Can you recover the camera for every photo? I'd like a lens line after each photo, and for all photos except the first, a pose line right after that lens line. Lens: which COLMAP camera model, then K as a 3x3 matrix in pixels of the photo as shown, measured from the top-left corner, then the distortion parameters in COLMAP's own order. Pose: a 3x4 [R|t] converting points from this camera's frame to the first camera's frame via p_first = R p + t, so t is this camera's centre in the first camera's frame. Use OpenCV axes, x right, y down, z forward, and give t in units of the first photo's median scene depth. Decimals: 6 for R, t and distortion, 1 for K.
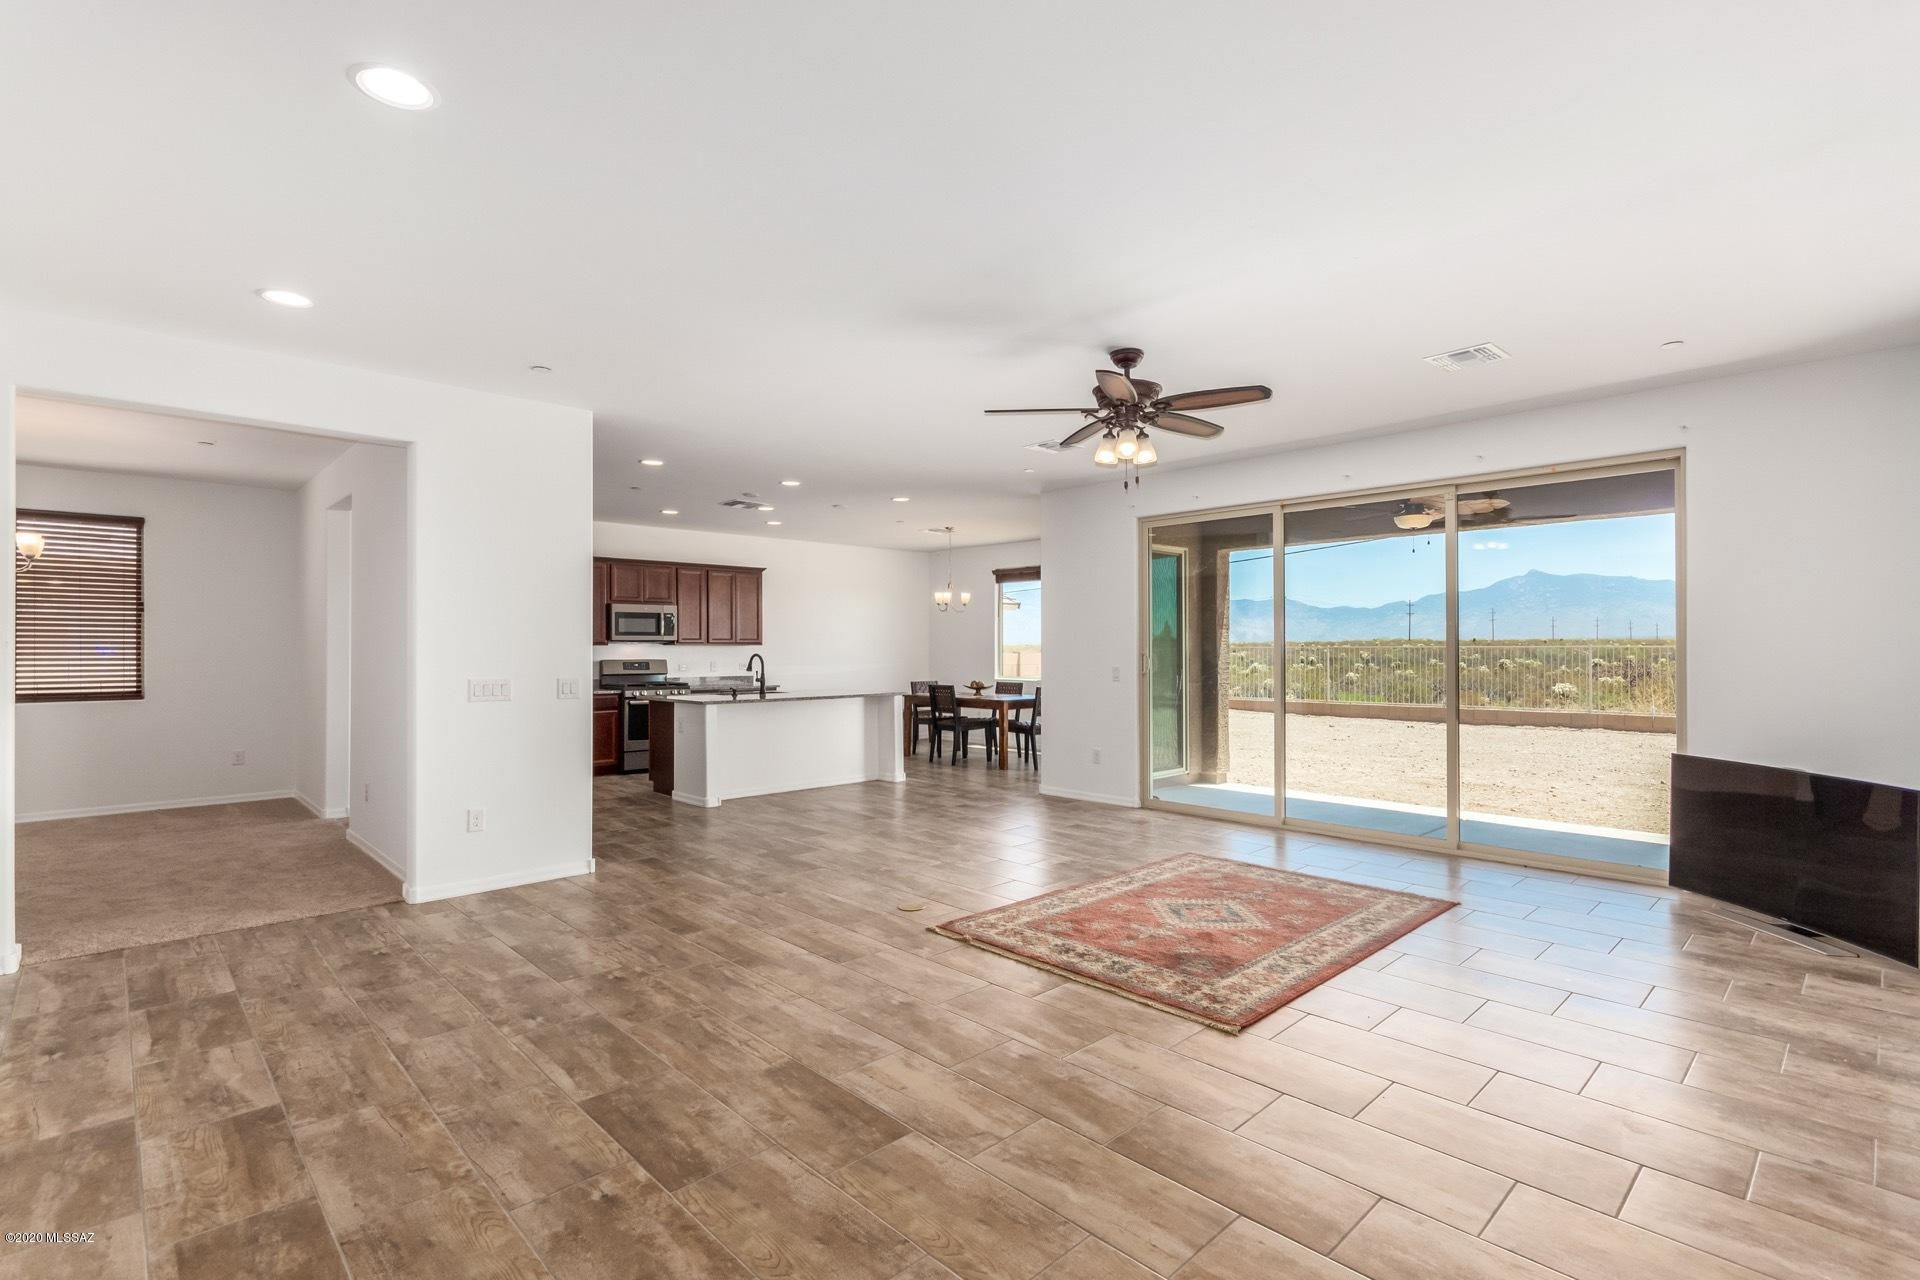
lens RADIAL K [[898.8, 0, 960.0], [0, 898.8, 640.0], [0, 0, 1]] dist [0.006018, 0.000240]
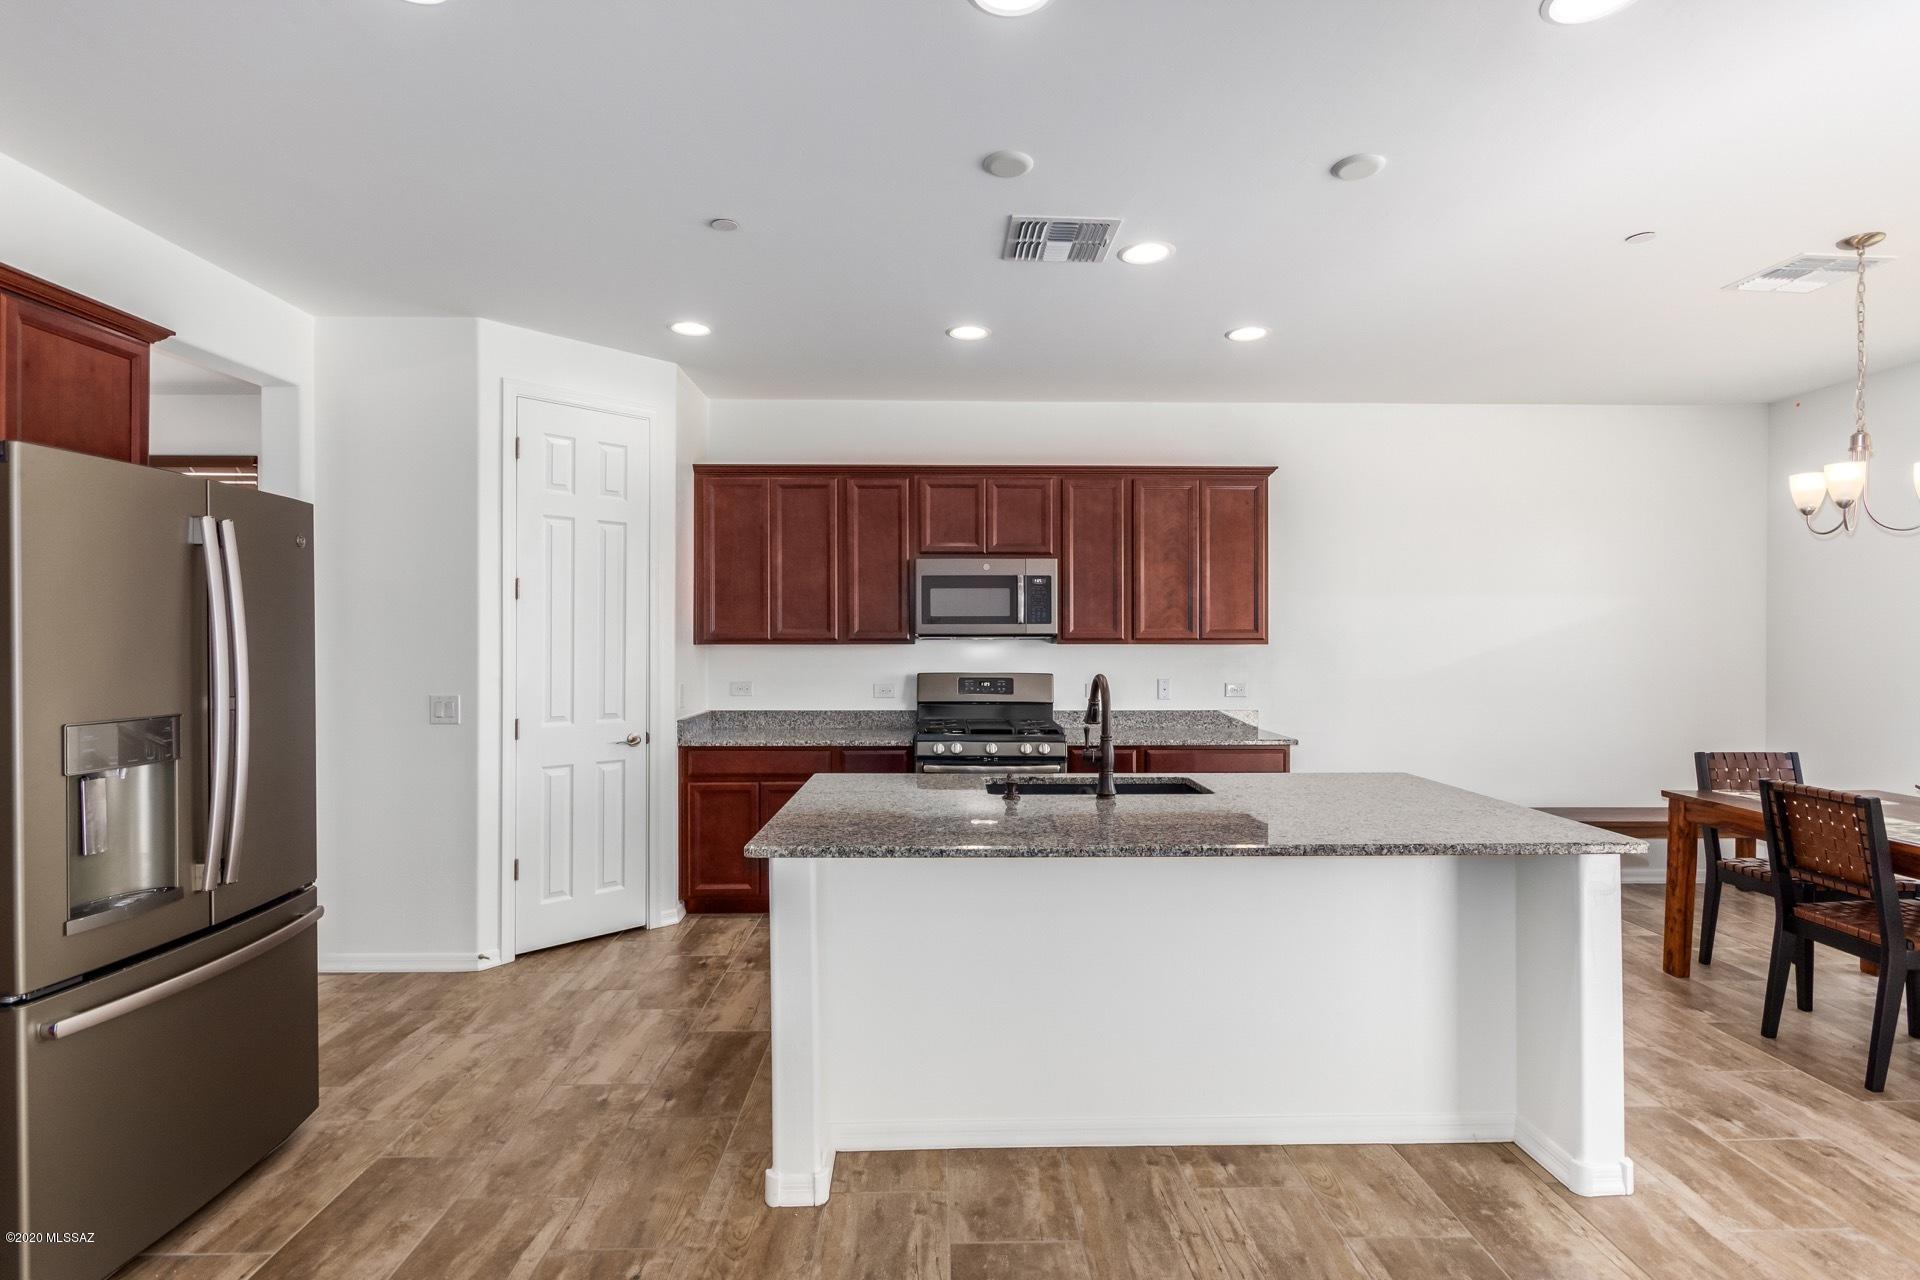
lens RADIAL K [[950.4, 0, 960.0], [0, 950.4, 640.0], [0, 0, 1]] dist [-0.001055, 0.000581]
pose [[0.740586, 0.005264, -0.671941, -0.021264], [0.002766, 0.999937, 0.010881, -0.001830], [0.671956, -0.009917, 0.740525, 0.618340]]
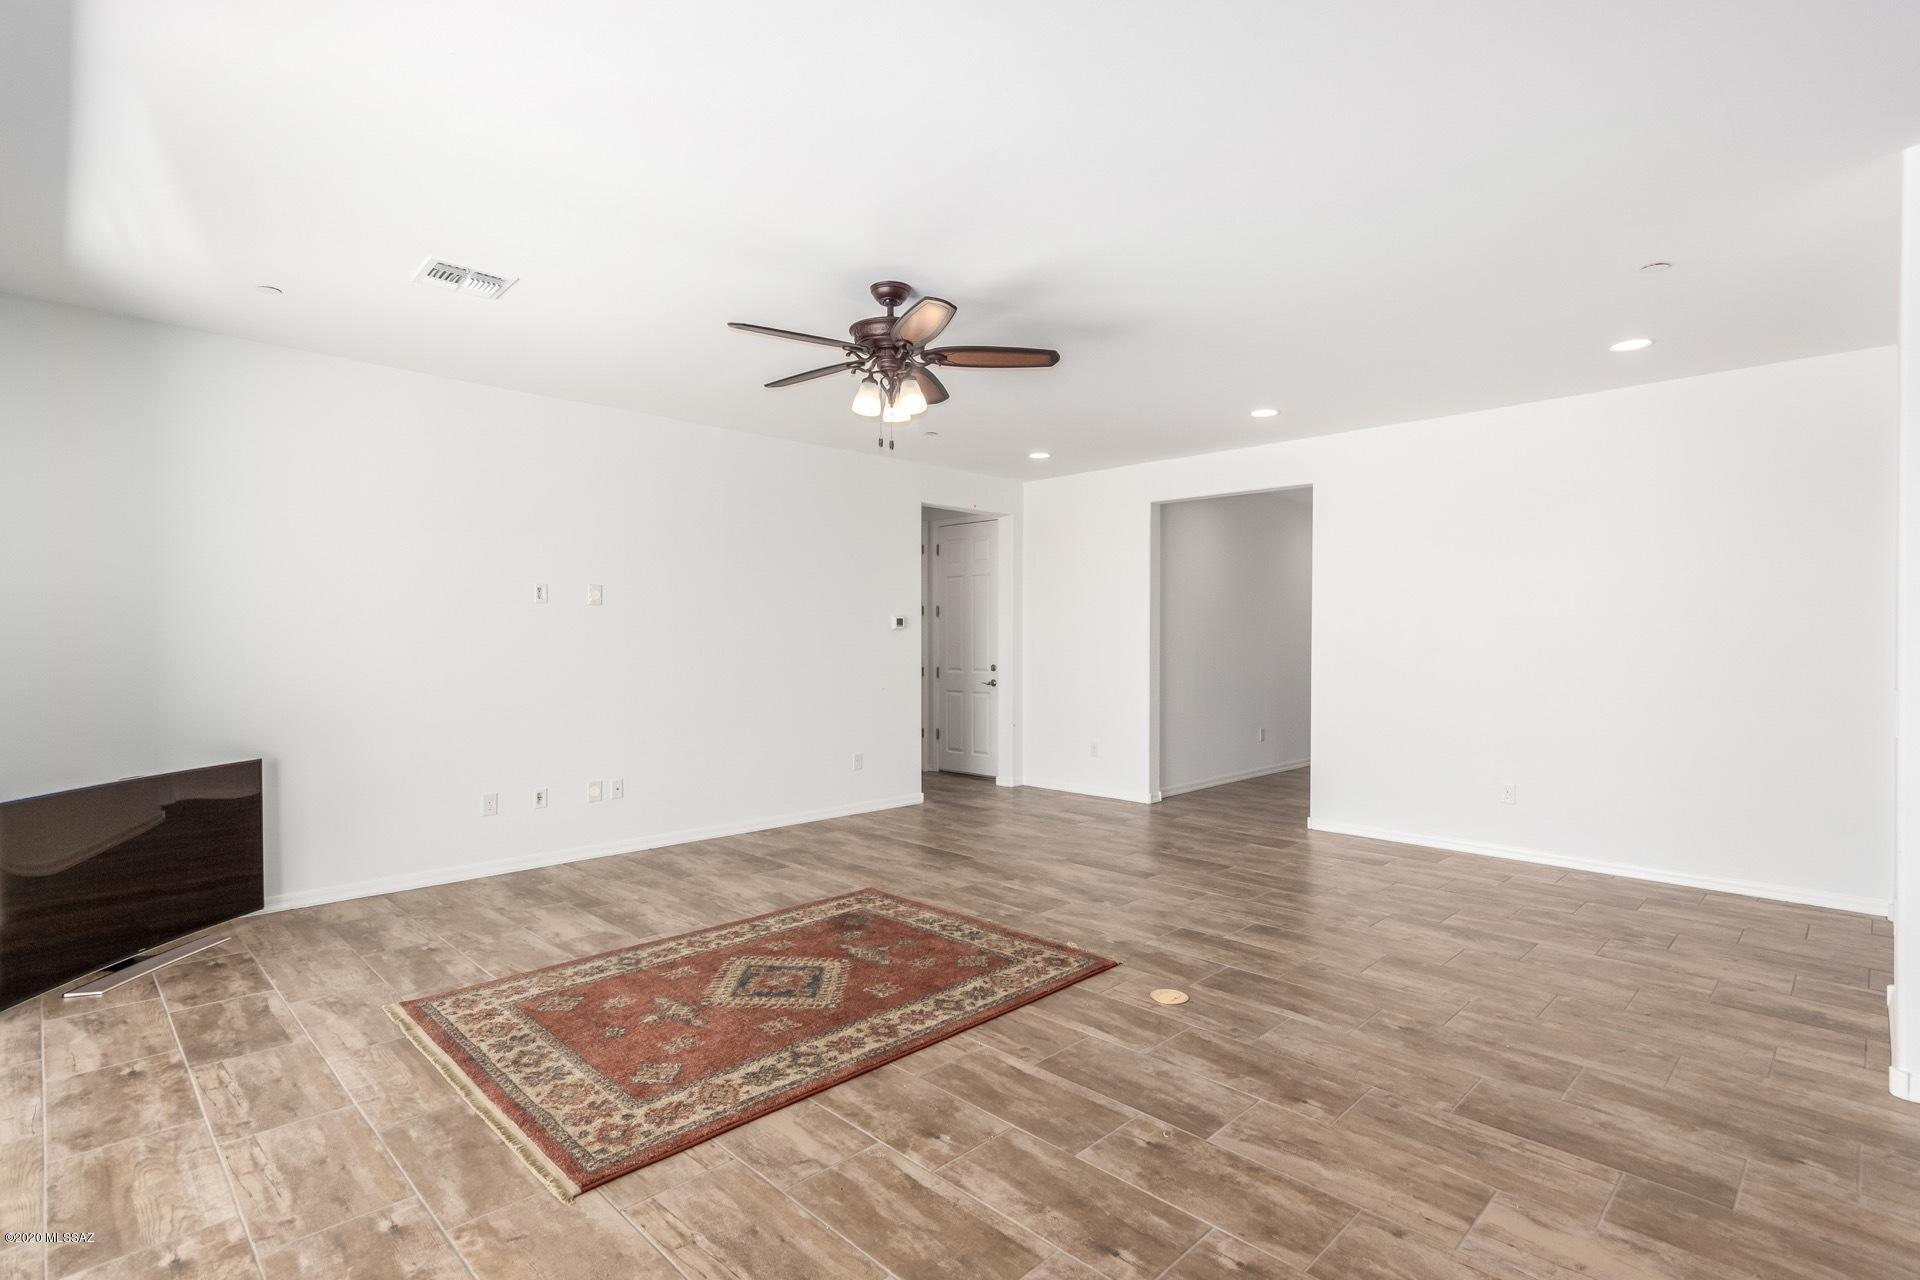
lens RADIAL K [[926.9, 0, 948.6], [0, 926.9, 635.2], [0, 0, 1]] dist [0.023301, -0.000319]
pose [[-0.999931, -0.000344, -0.011780, 0.061505], [-0.000181, 0.999905, -0.013767, 0.007862], [0.011783, -0.013764, -0.999836, 0.813403]]
